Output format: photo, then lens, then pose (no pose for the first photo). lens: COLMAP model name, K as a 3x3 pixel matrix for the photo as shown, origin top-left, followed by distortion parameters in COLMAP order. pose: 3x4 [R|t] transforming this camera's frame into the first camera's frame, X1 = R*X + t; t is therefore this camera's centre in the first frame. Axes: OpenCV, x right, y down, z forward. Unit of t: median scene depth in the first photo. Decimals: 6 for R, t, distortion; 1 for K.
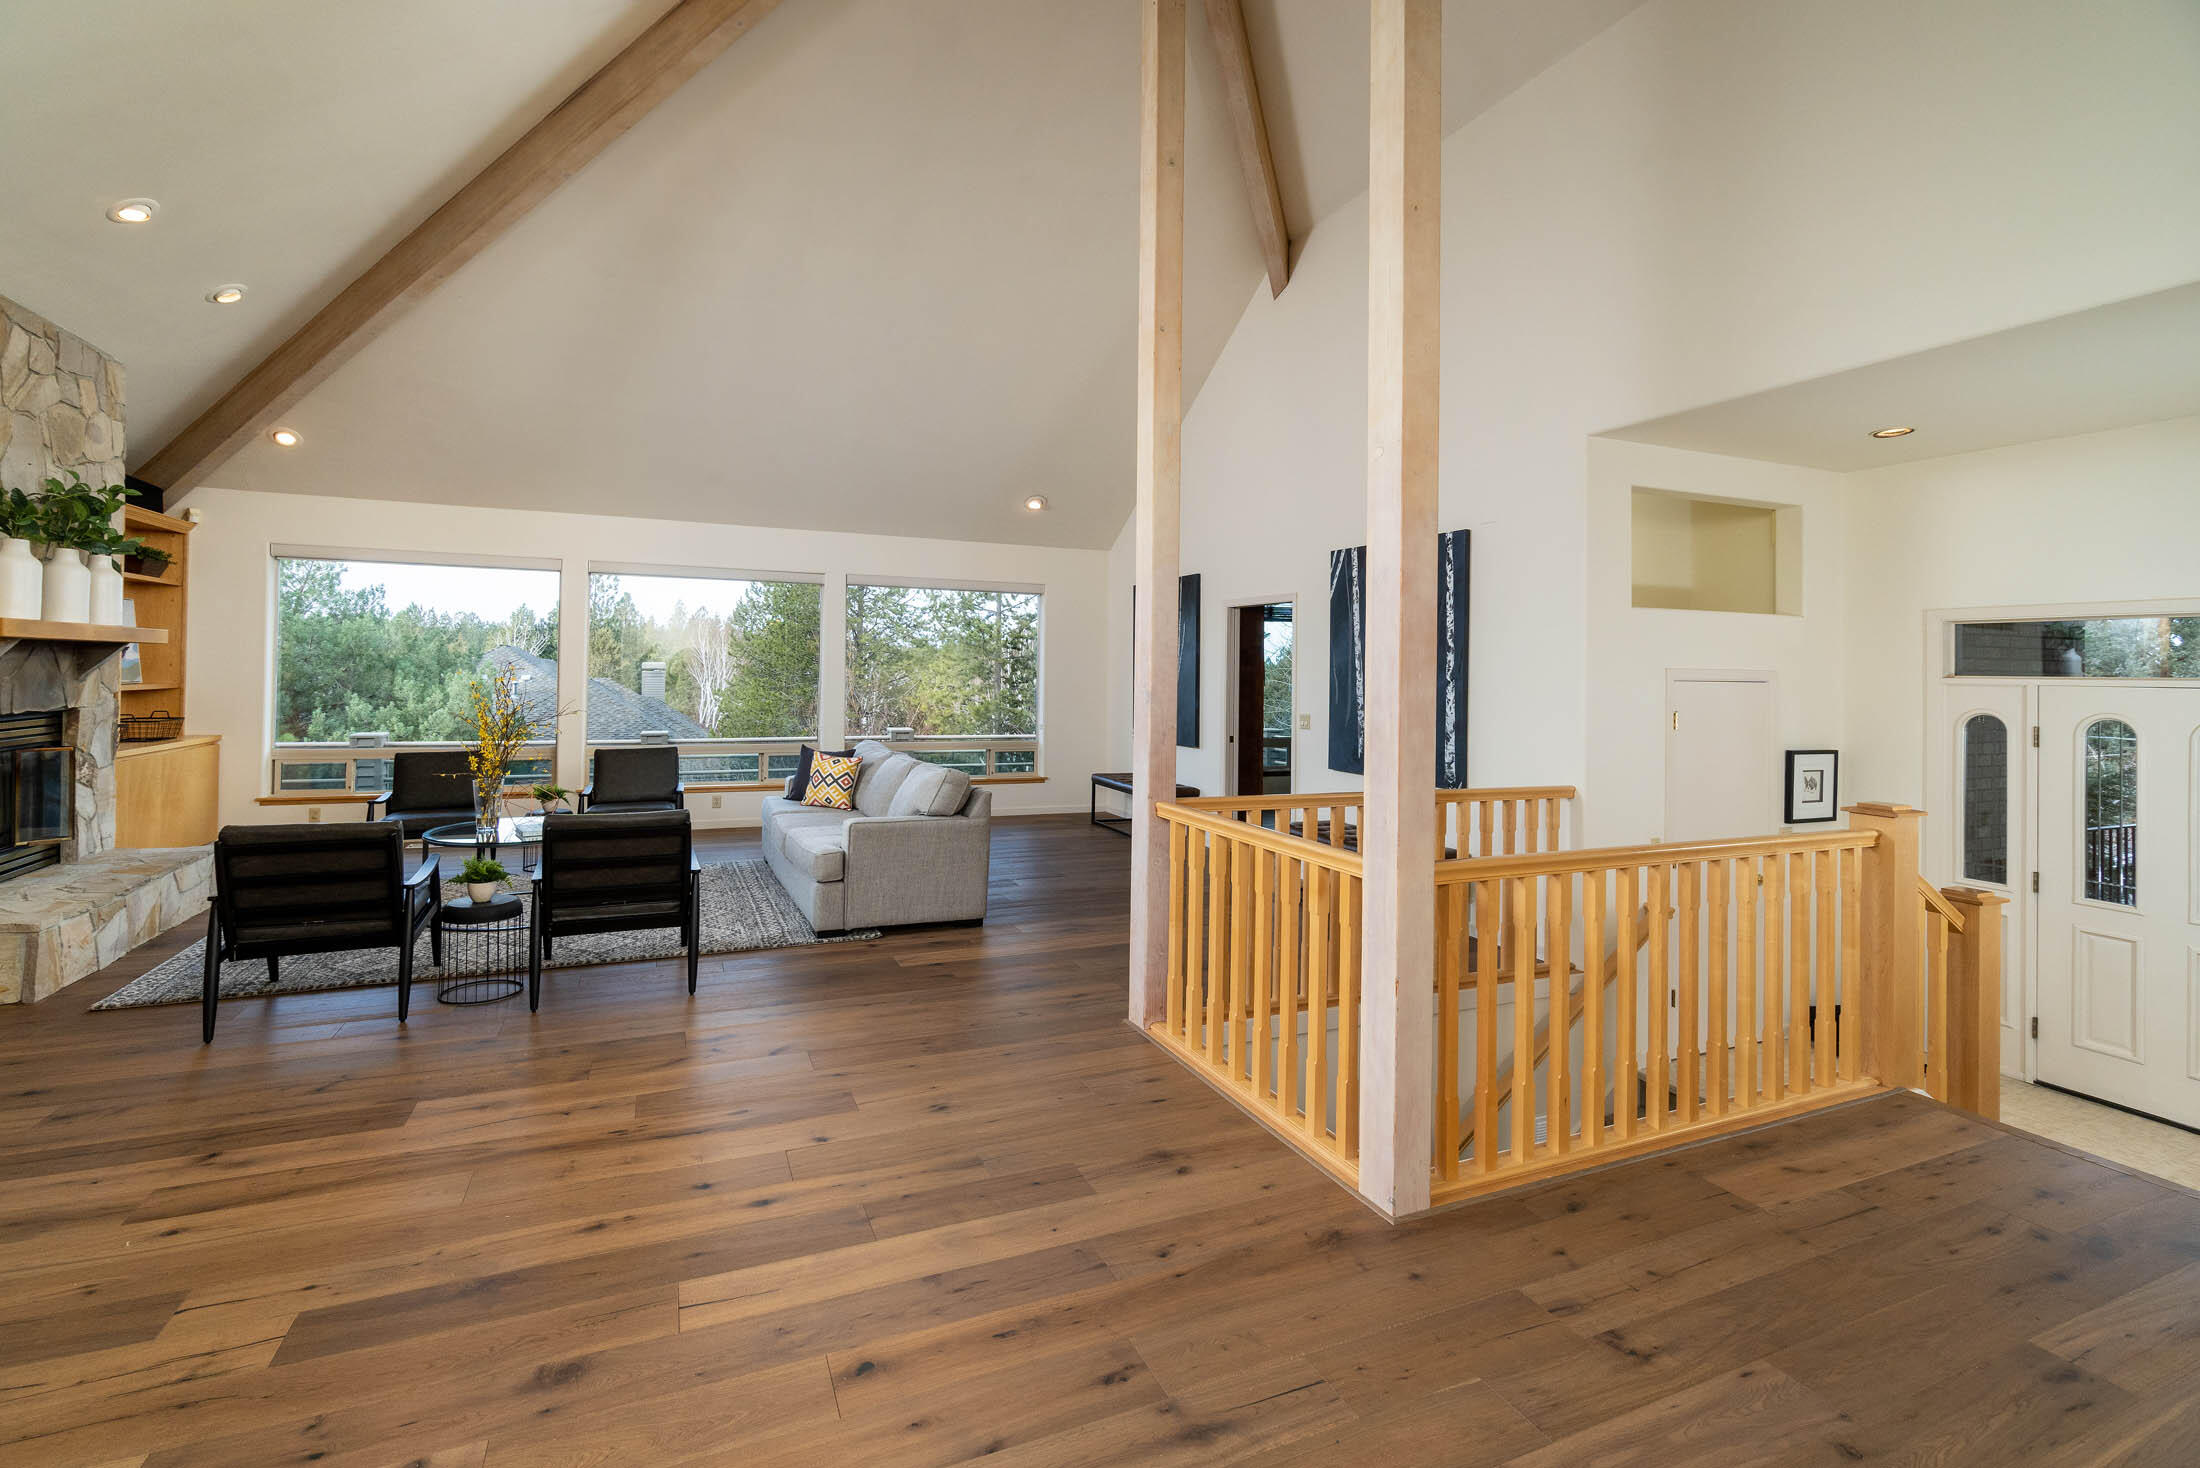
lens RADIAL K [[981.2, 0, 1141.3], [0, 981.2, 658.4], [0, 0, 1]] dist [0.000401, 0.000226]
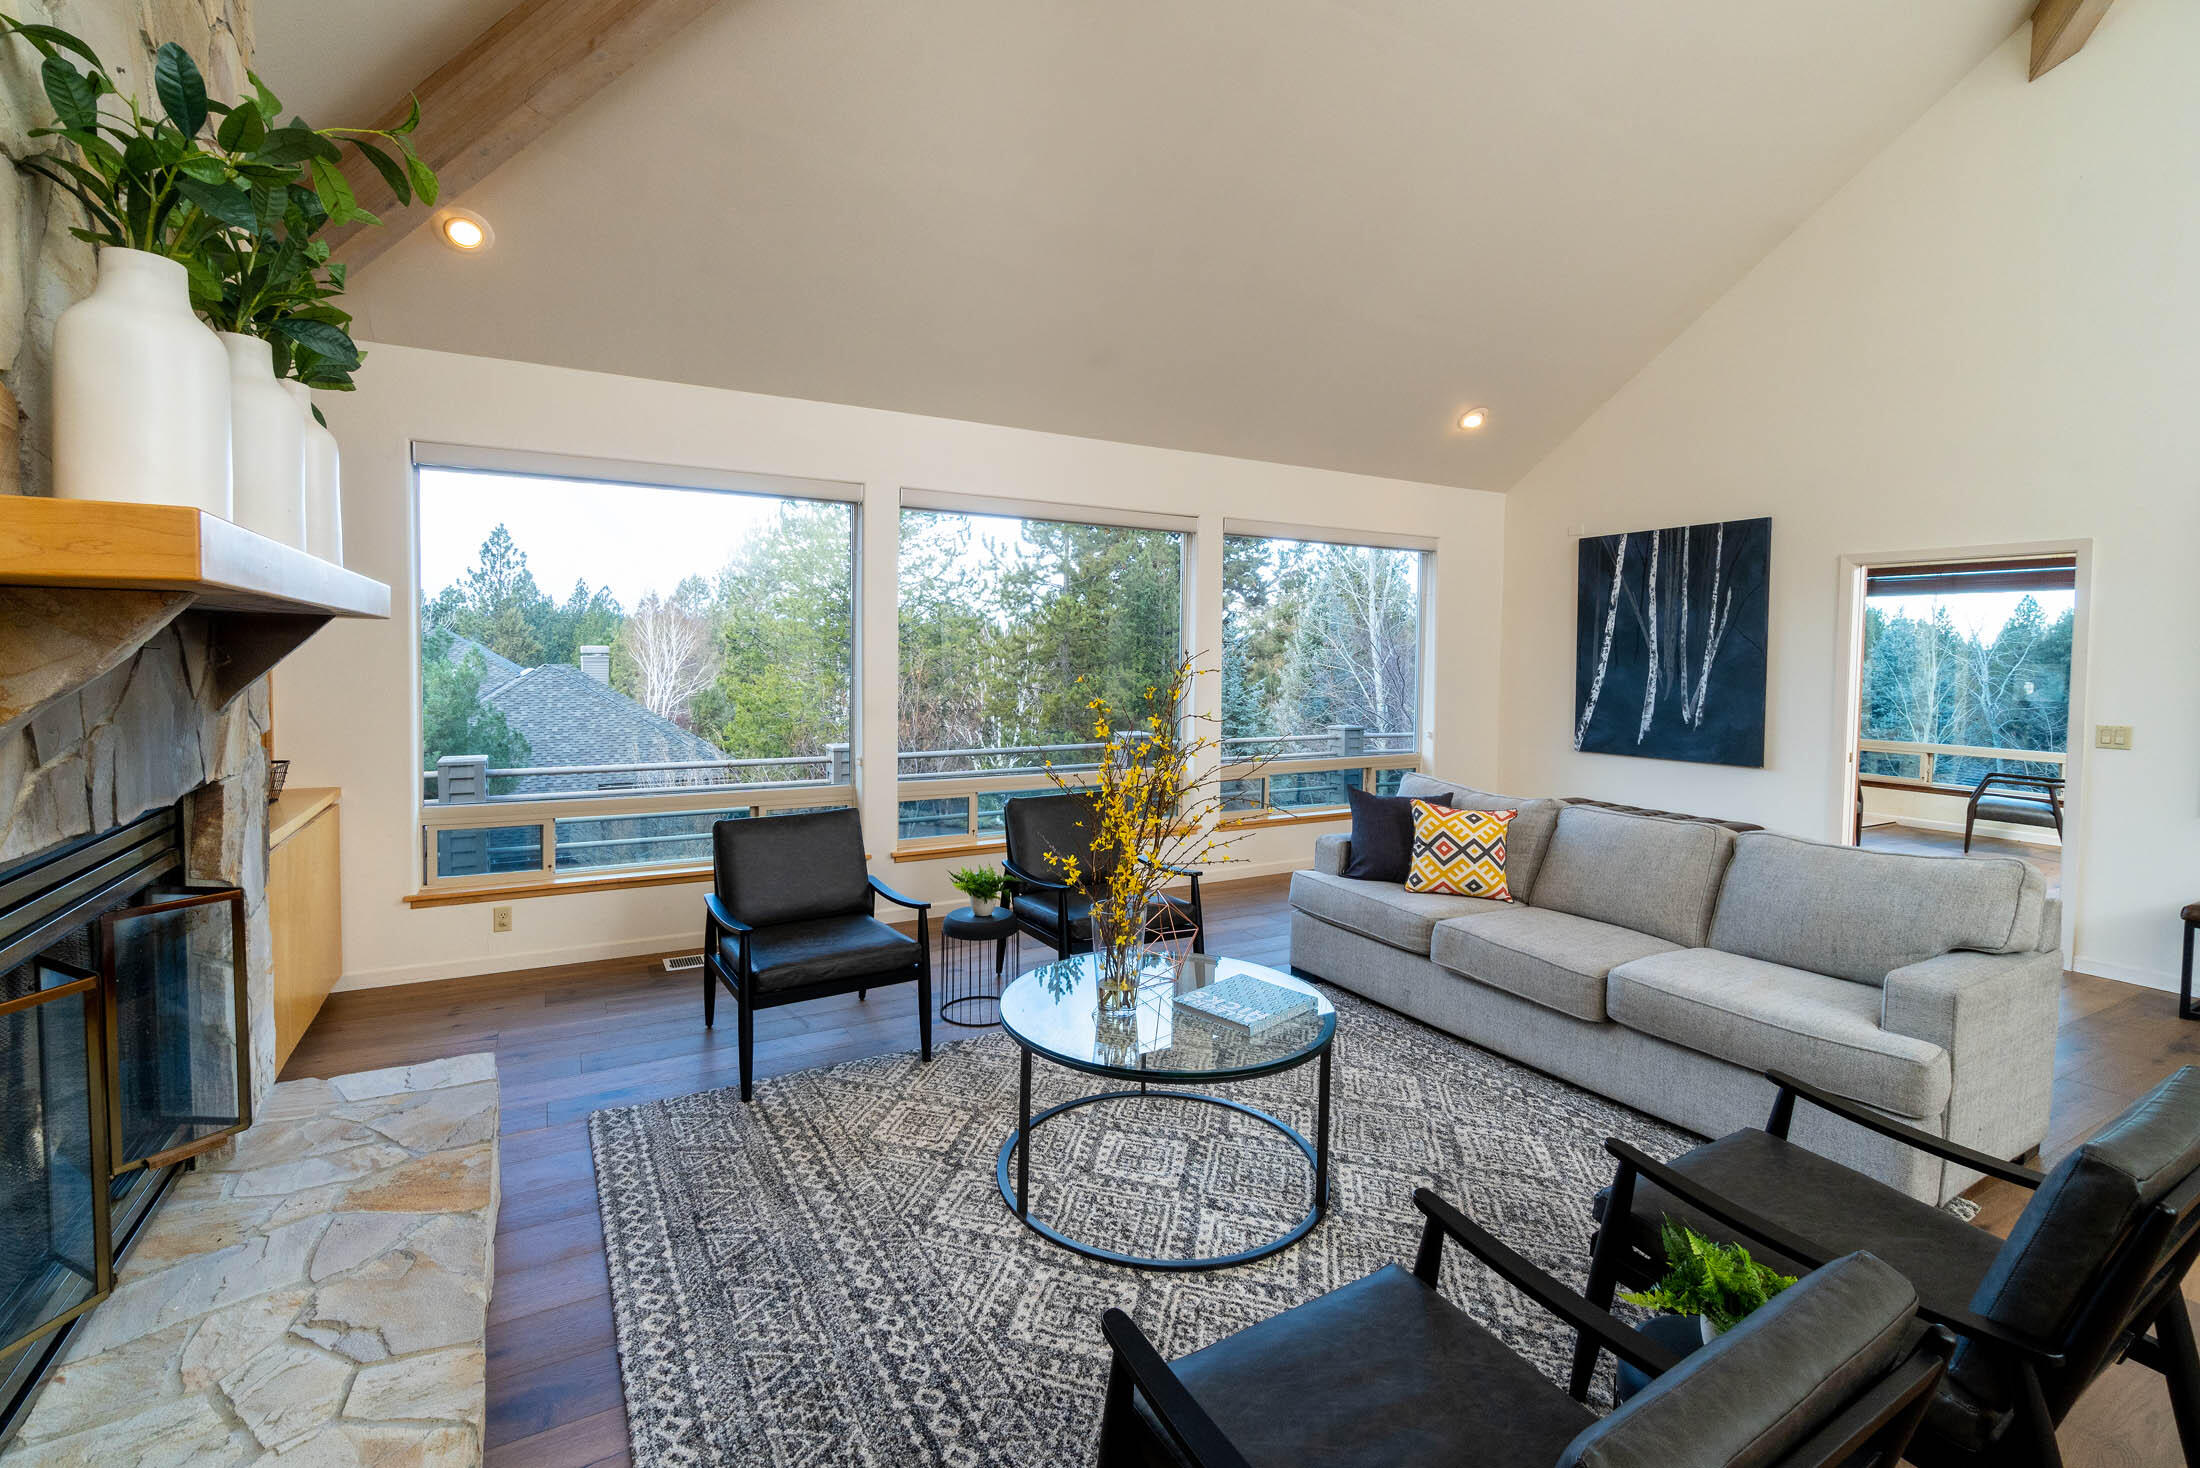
lens RADIAL K [[956.8, 0, 1108.7], [0, 956.8, 680.2], [0, 0, 1]] dist [-0.001164, -0.000083]
pose [[0.996041, -0.008032, 0.088532, -0.746704], [0.004183, 0.999042, 0.043569, -0.005272], [-0.088797, -0.043026, 0.995120, 0.579287]]
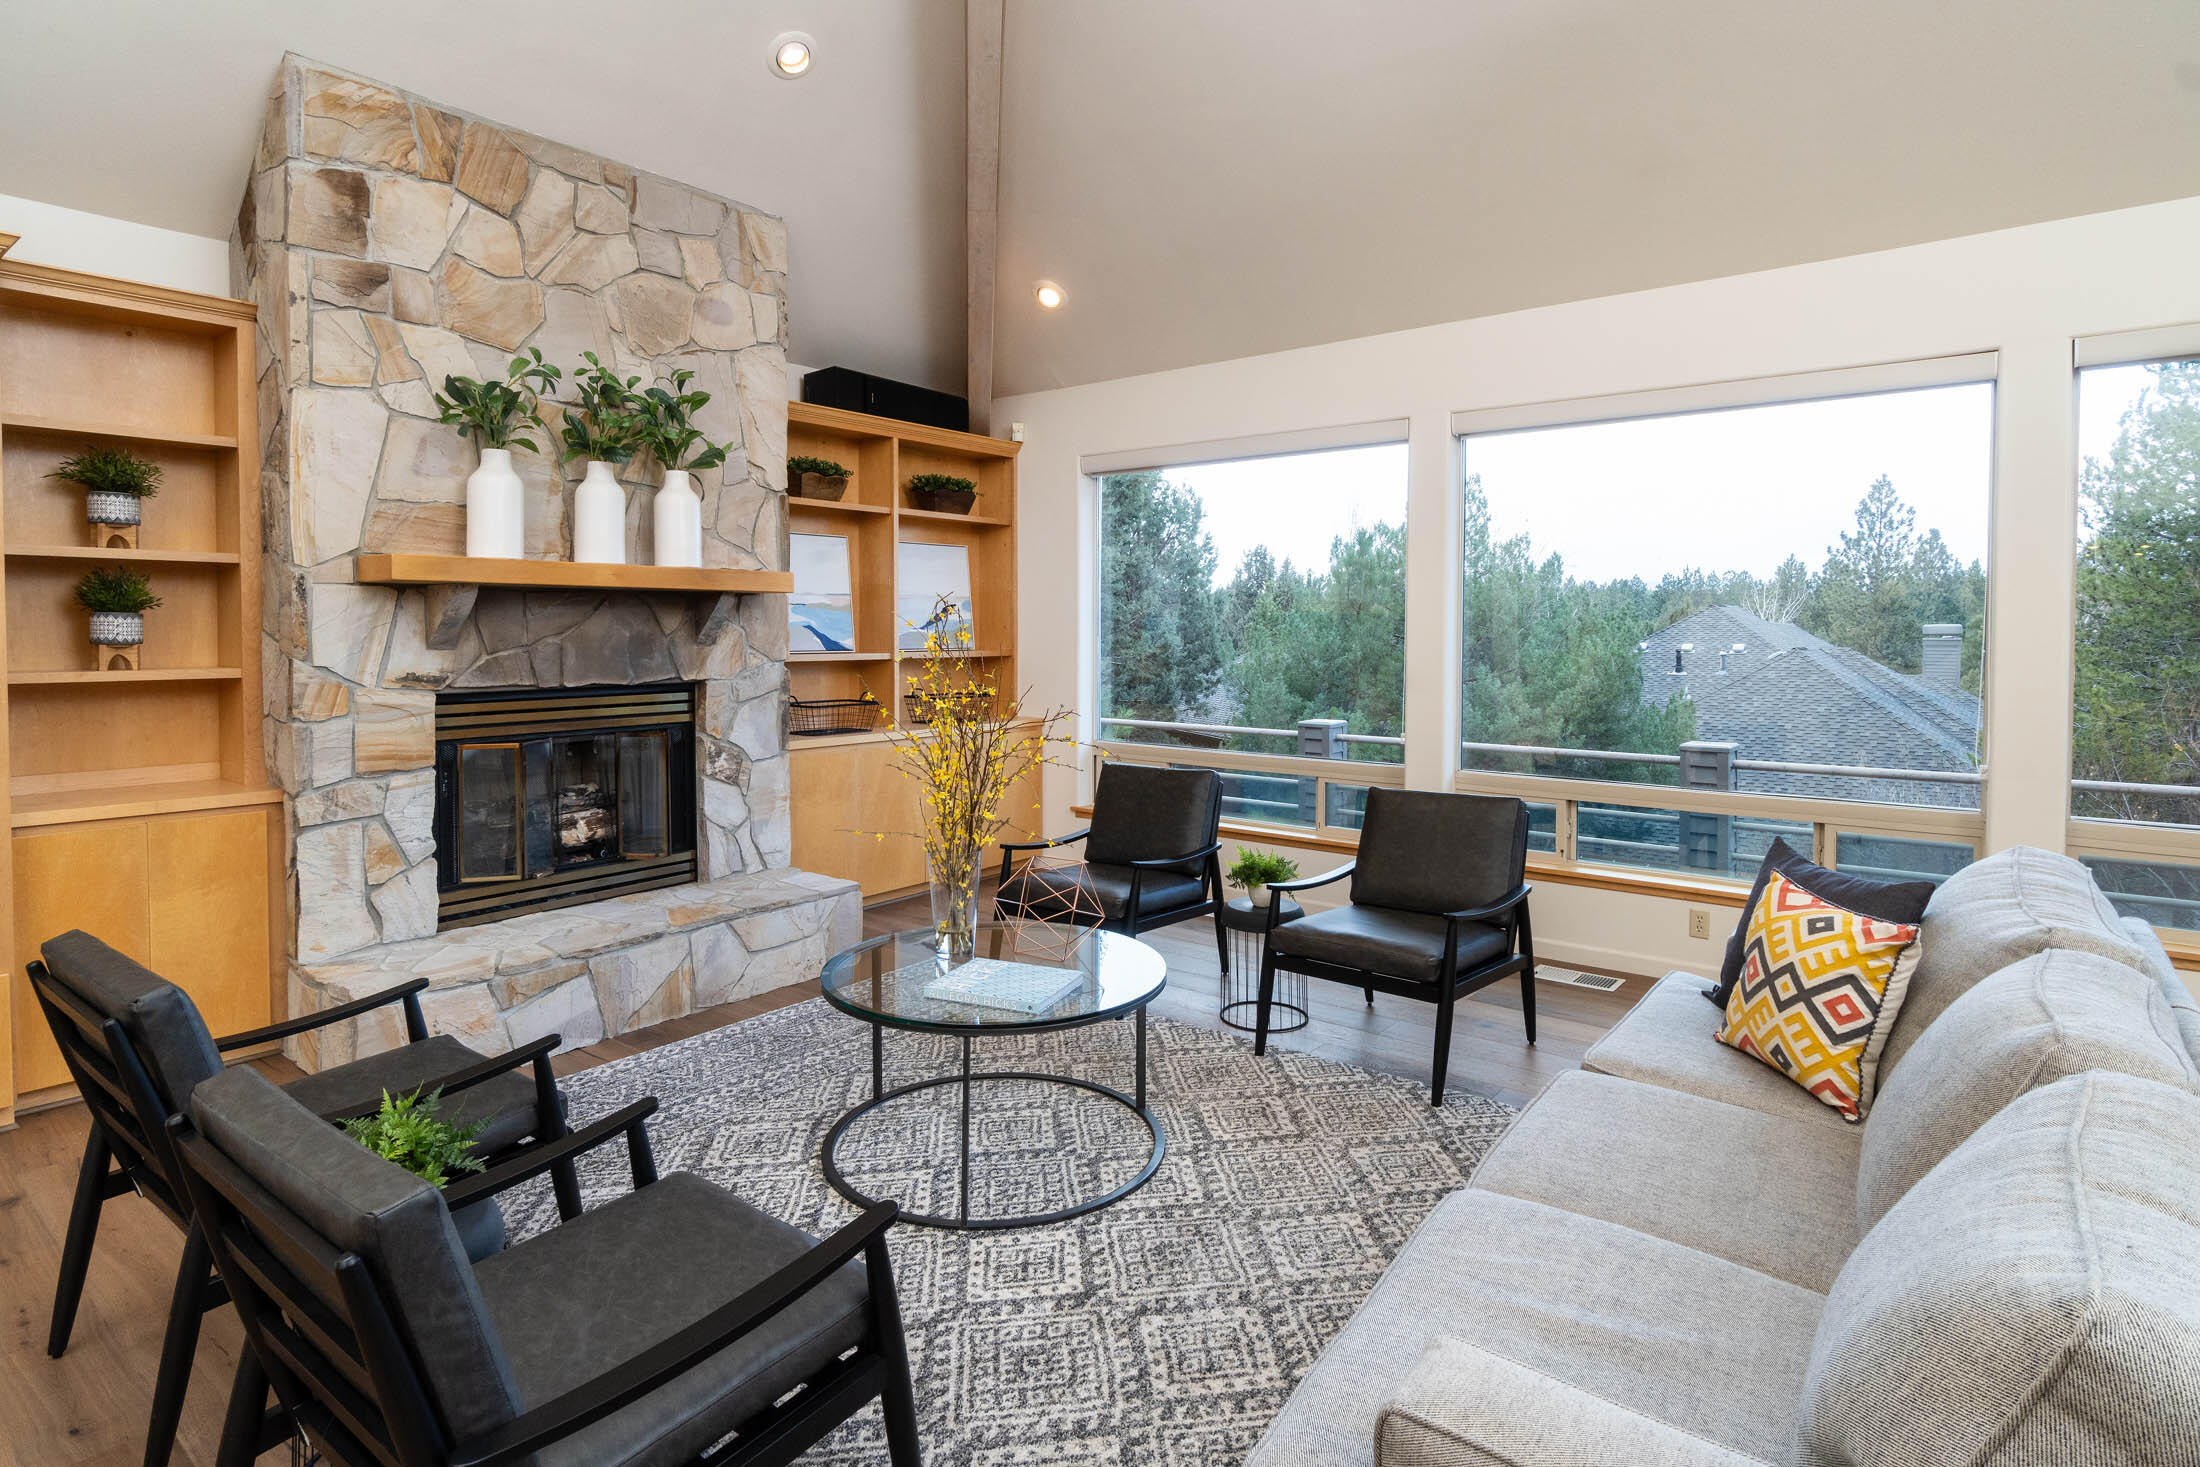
lens RADIAL K [[1196.0, 0, 1104.7], [0, 1196.0, 653.1], [0, 0, 1]] dist [-0.001409, -0.000325]
pose [[0.443968, 0.001809, -0.896041, -0.122179], [0.018942, 0.999756, 0.011404, 0.025039], [0.895842, -0.022036, 0.443825, 0.857237]]
